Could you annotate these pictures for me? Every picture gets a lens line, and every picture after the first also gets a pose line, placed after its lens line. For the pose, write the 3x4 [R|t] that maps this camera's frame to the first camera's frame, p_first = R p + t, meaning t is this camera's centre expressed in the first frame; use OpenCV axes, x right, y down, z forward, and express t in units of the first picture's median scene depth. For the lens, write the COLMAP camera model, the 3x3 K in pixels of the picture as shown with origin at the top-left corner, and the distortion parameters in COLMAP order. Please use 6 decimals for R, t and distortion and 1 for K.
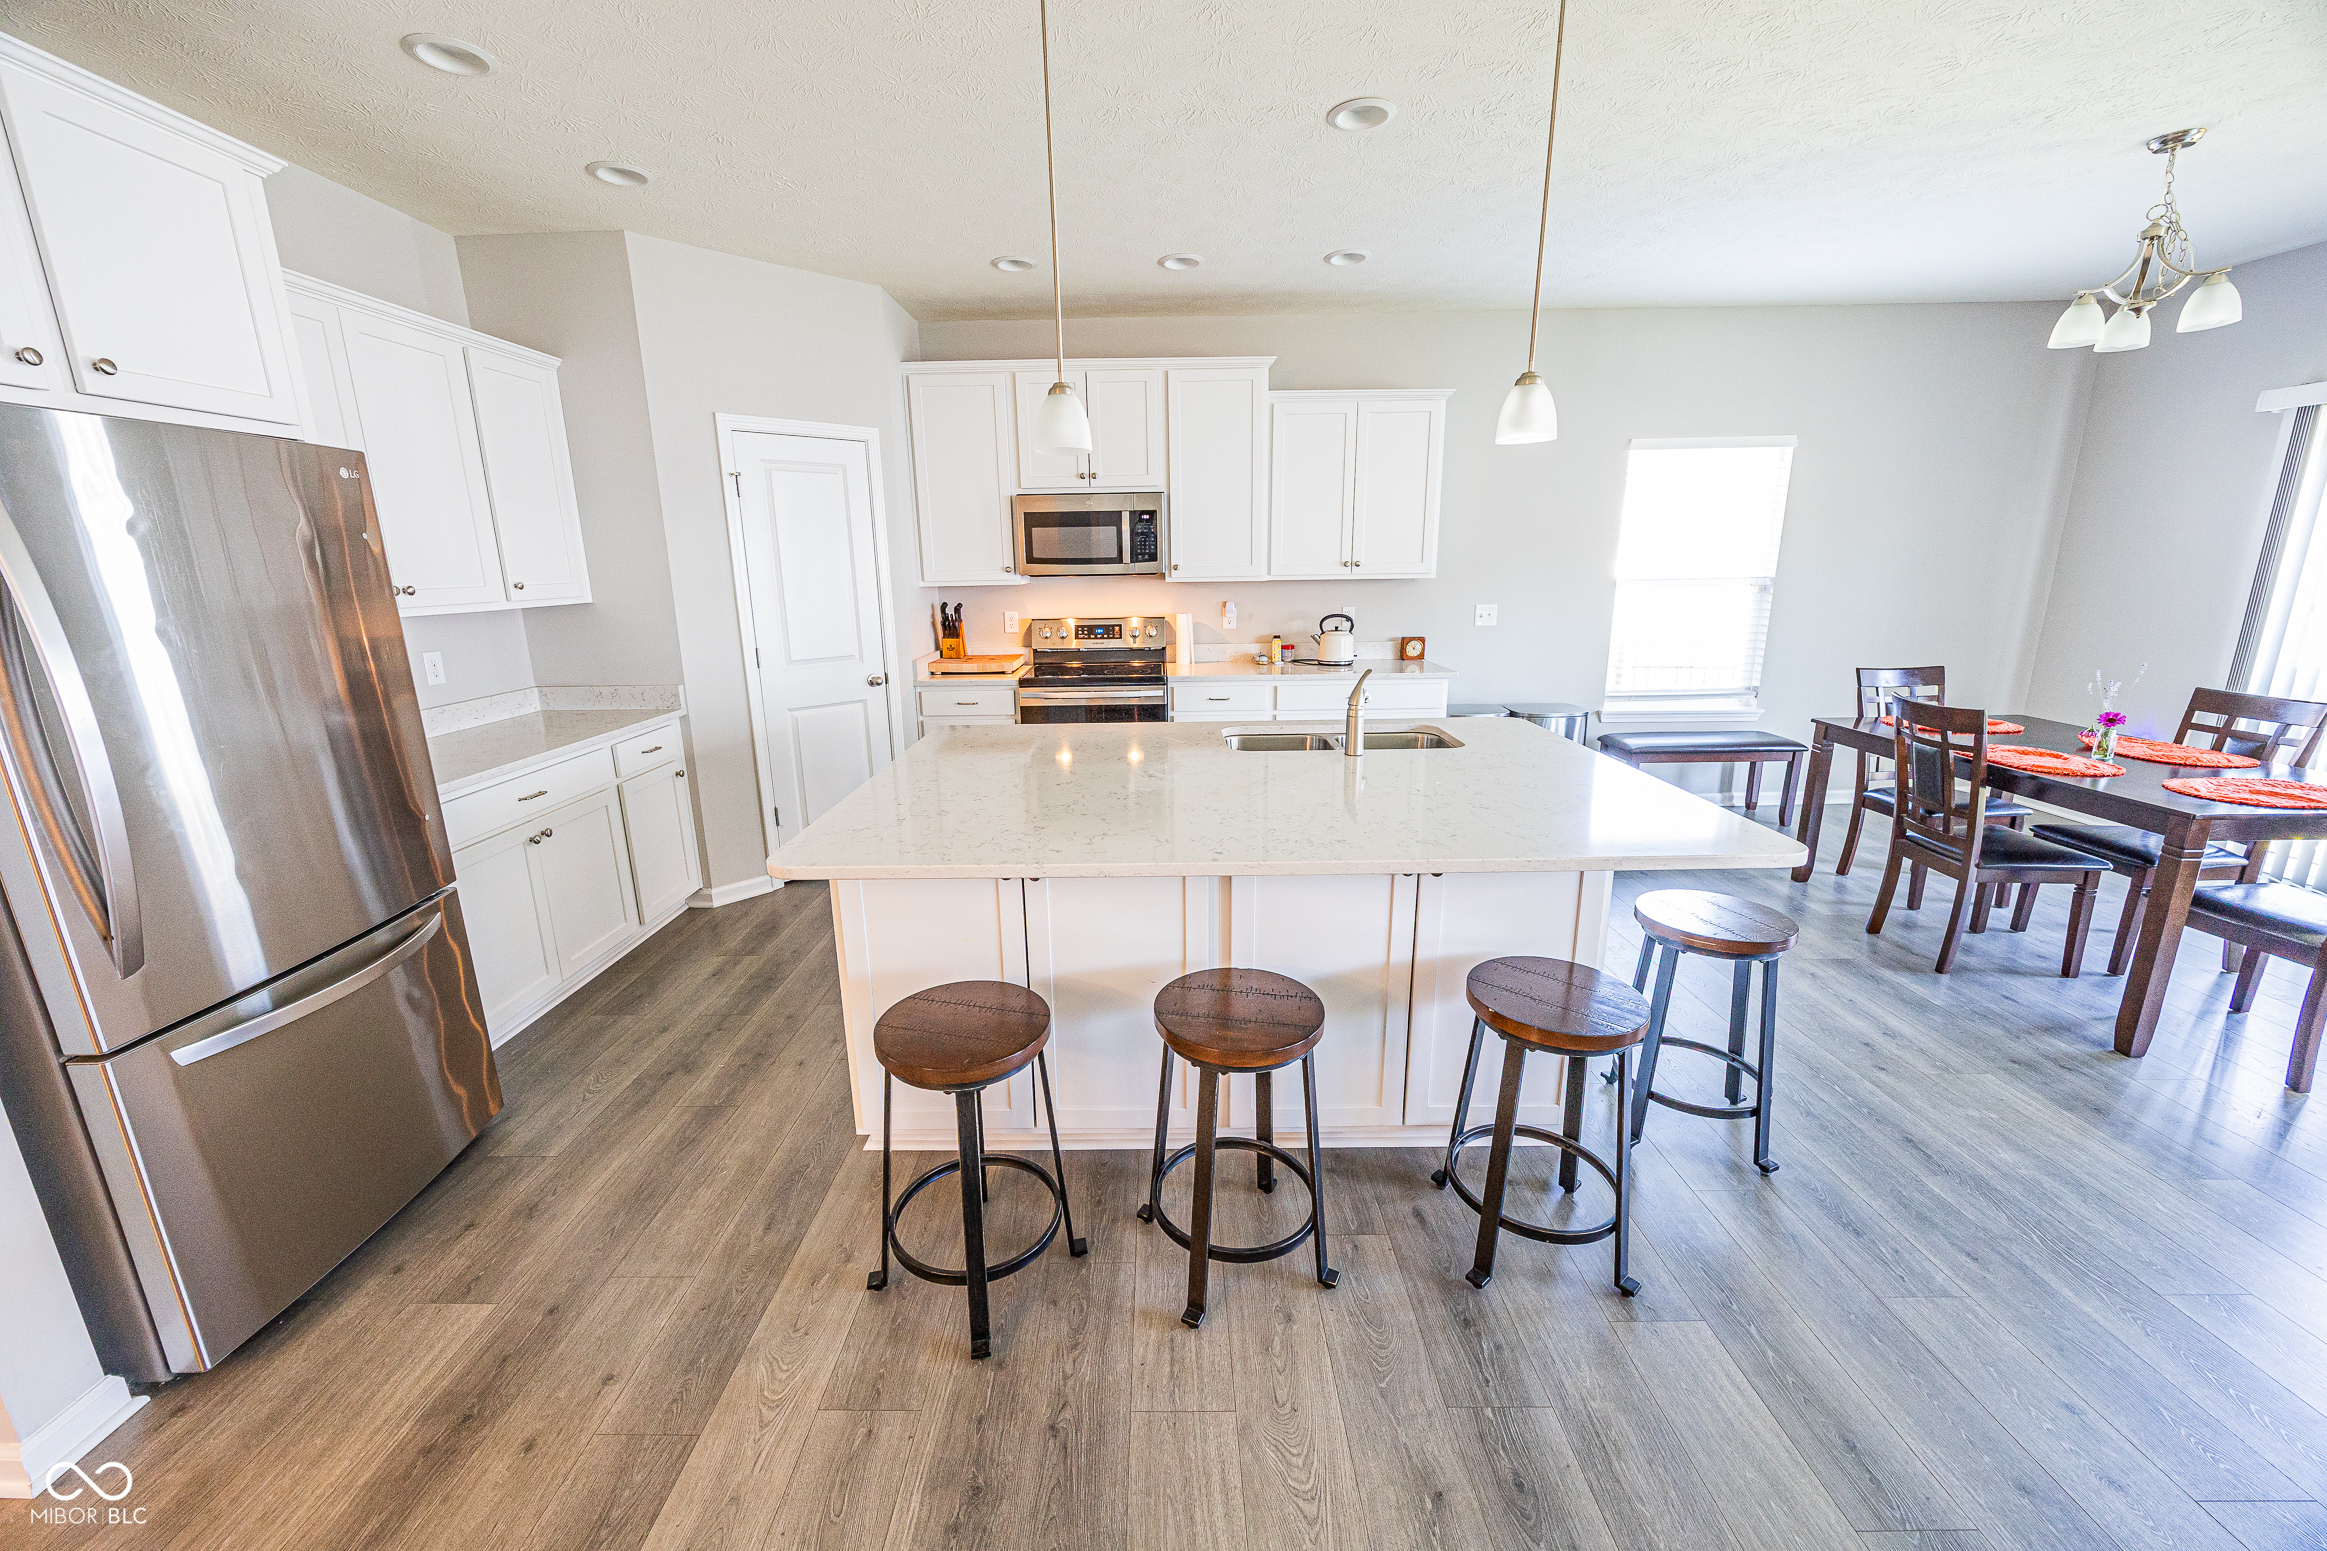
lens RADIAL K [[876.8, 0, 1151.4], [0, 876.8, 770.7], [0, 0, 1]] dist [-0.002977, -0.000511]
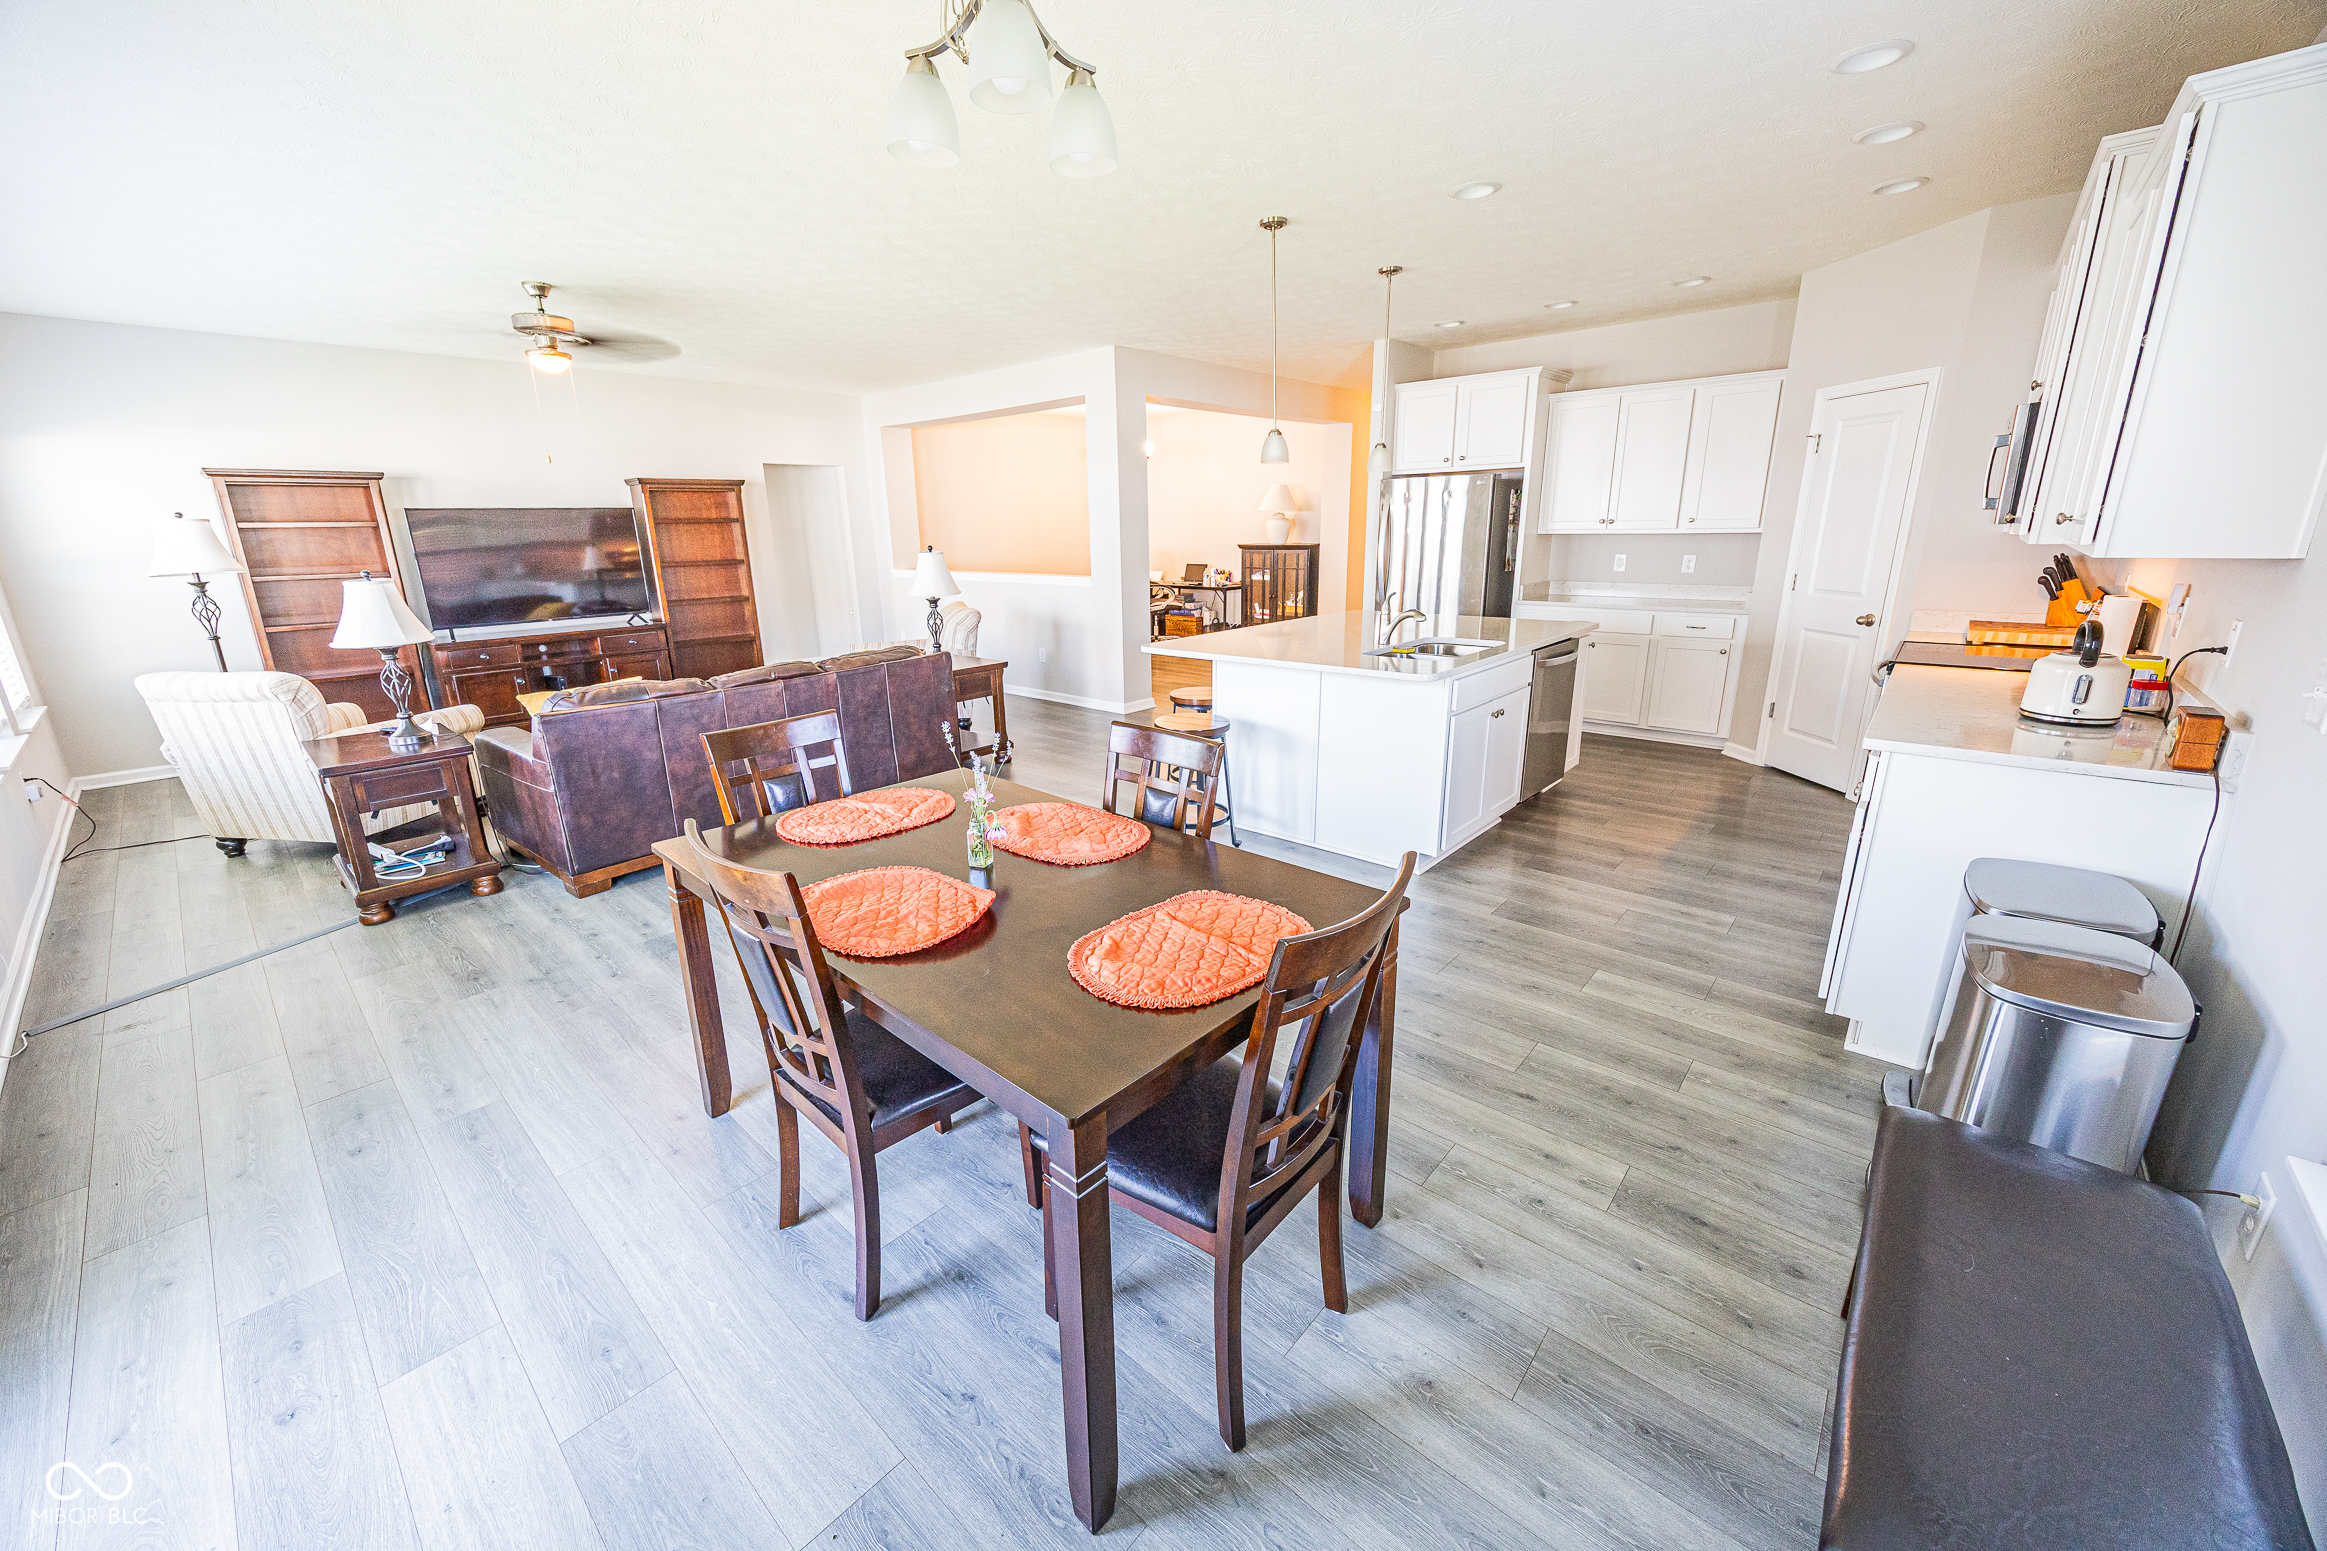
lens RADIAL K [[876.8, 0, 1144.6], [0, 876.8, 778.9], [0, 0, 1]] dist [-0.002977, -0.000511]
pose [[-0.664338, 0.236684, -0.708968, 1.017547], [-0.143911, 0.890285, 0.432068, -0.254587], [0.733447, 0.389068, -0.557388, 0.998601]]
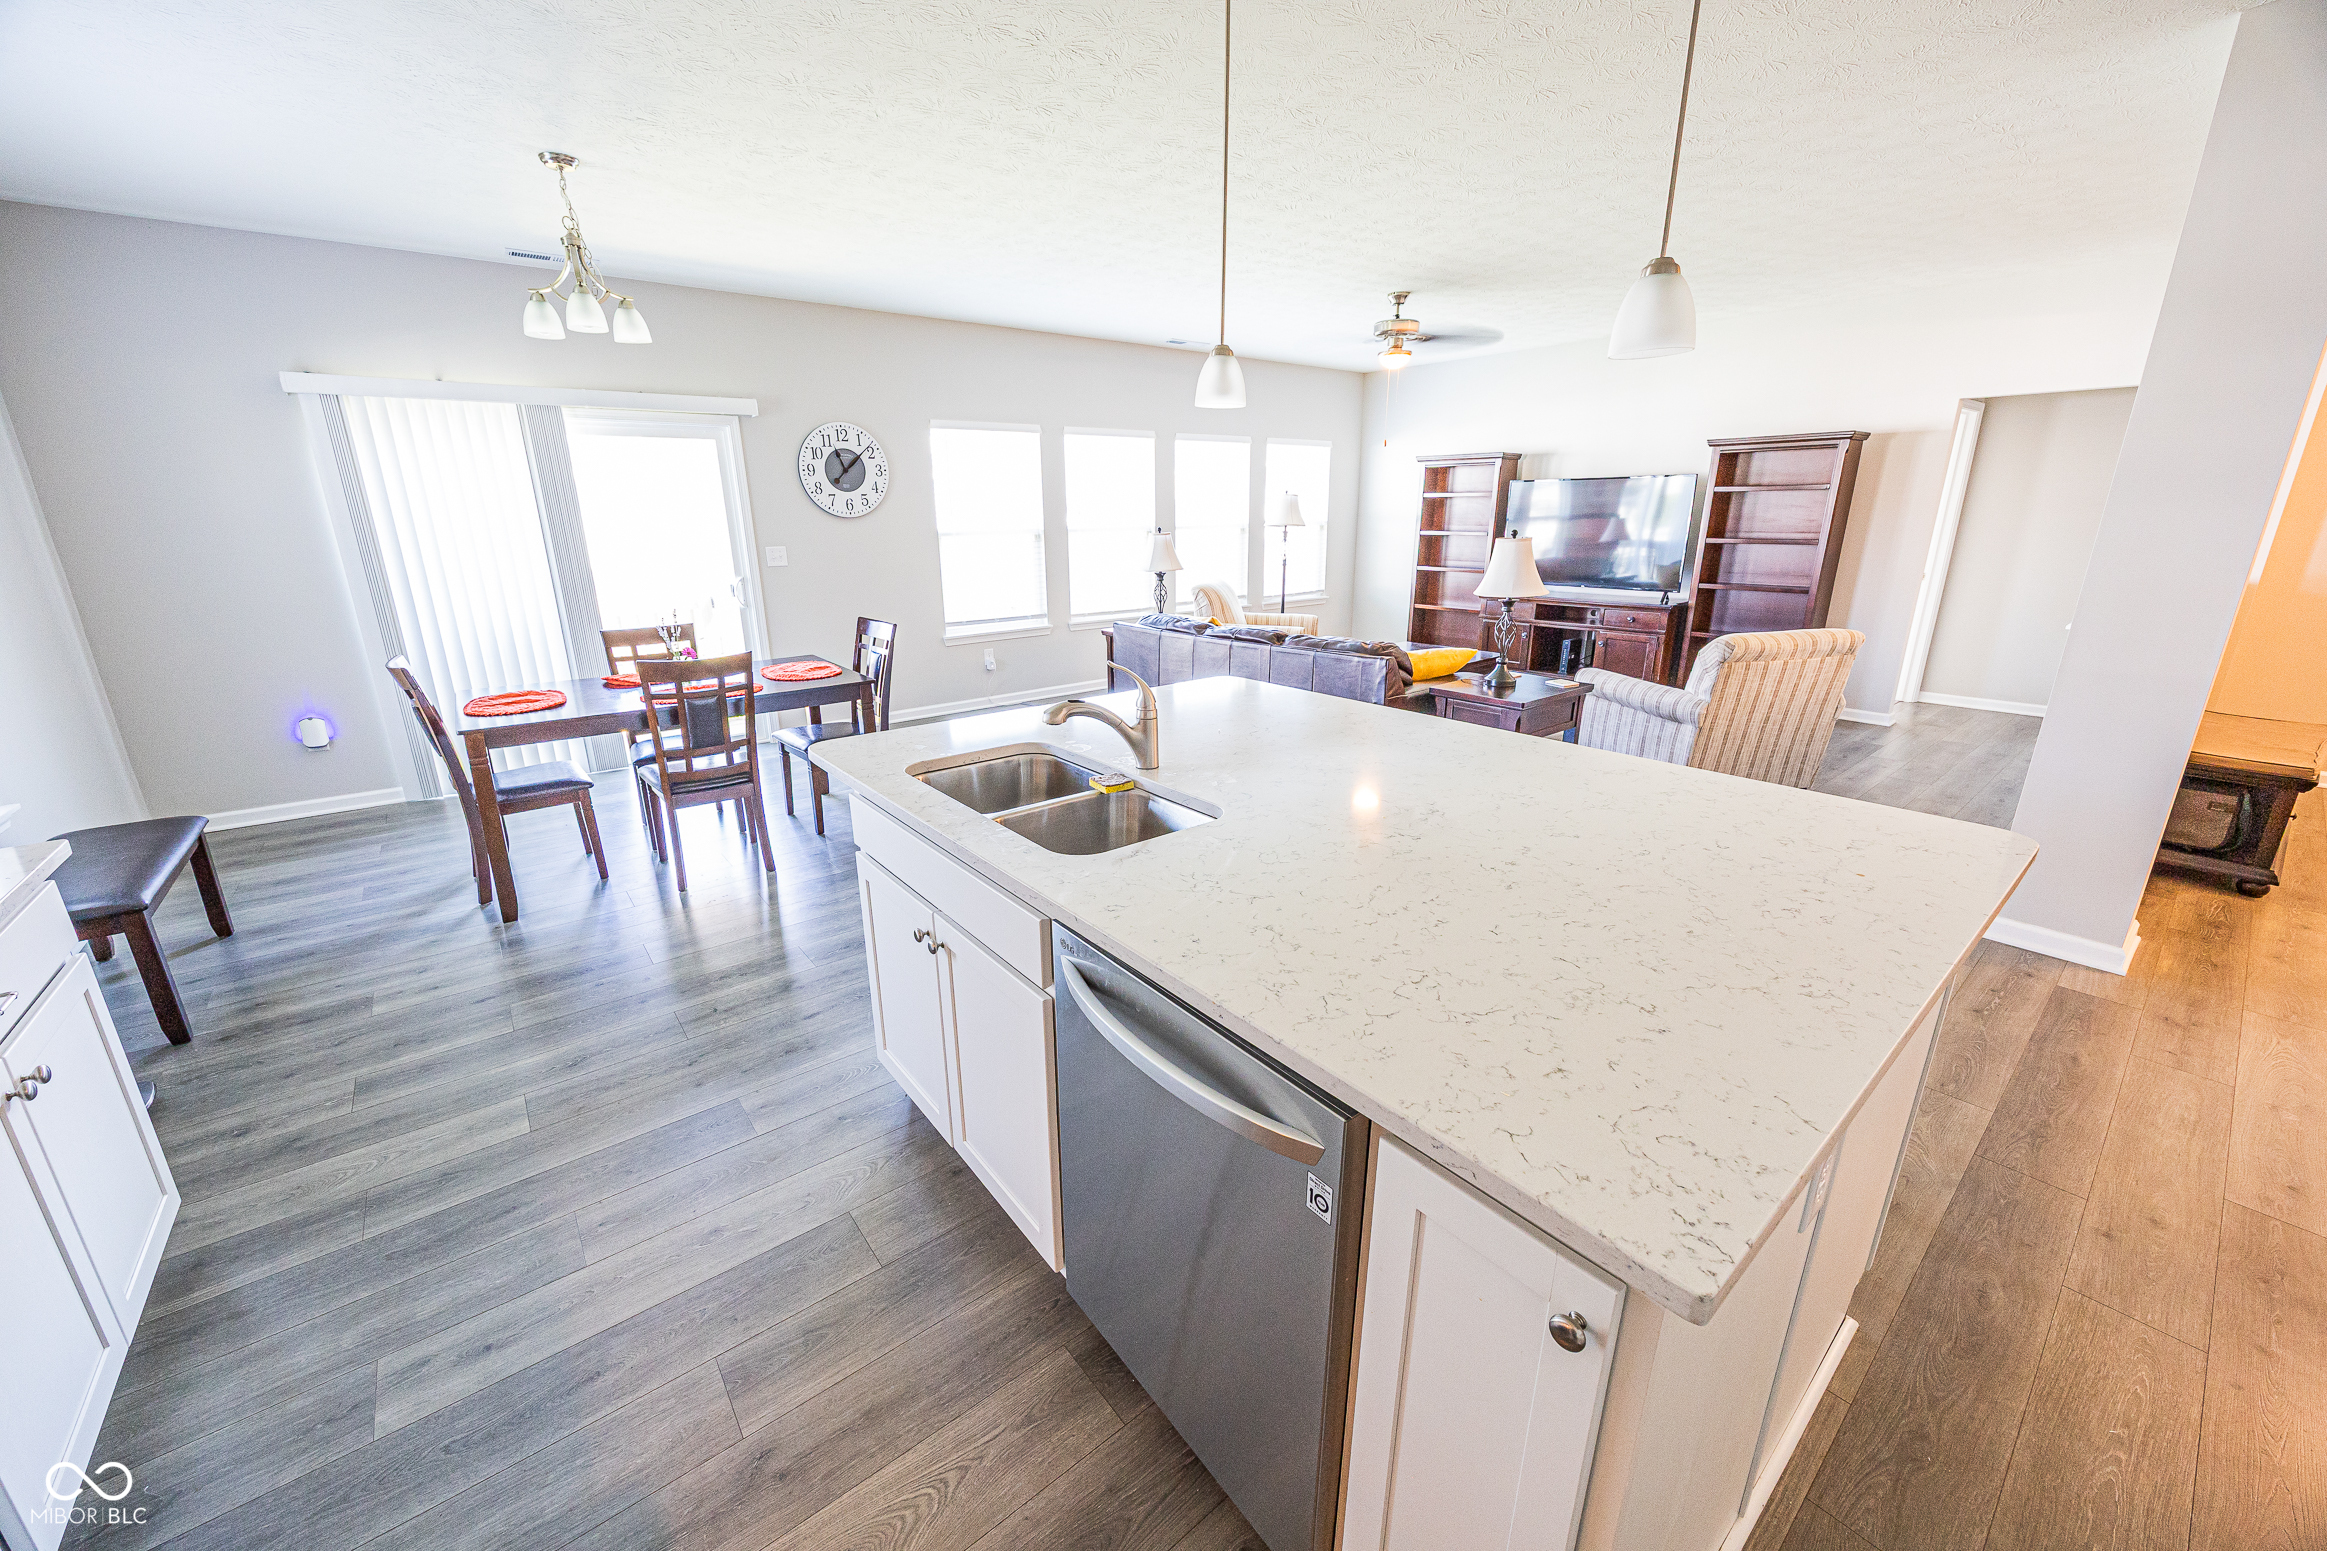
lens RADIAL K [[876.8, 0, 1142.4], [0, 876.8, 770.8], [0, 0, 1]] dist [-0.002977, -0.000511]
pose [[-0.623252, -0.200523, 0.755876, -0.214961], [0.202109, 0.892426, 0.403396, -0.197451], [-0.755453, 0.404186, -0.515678, 0.844833]]
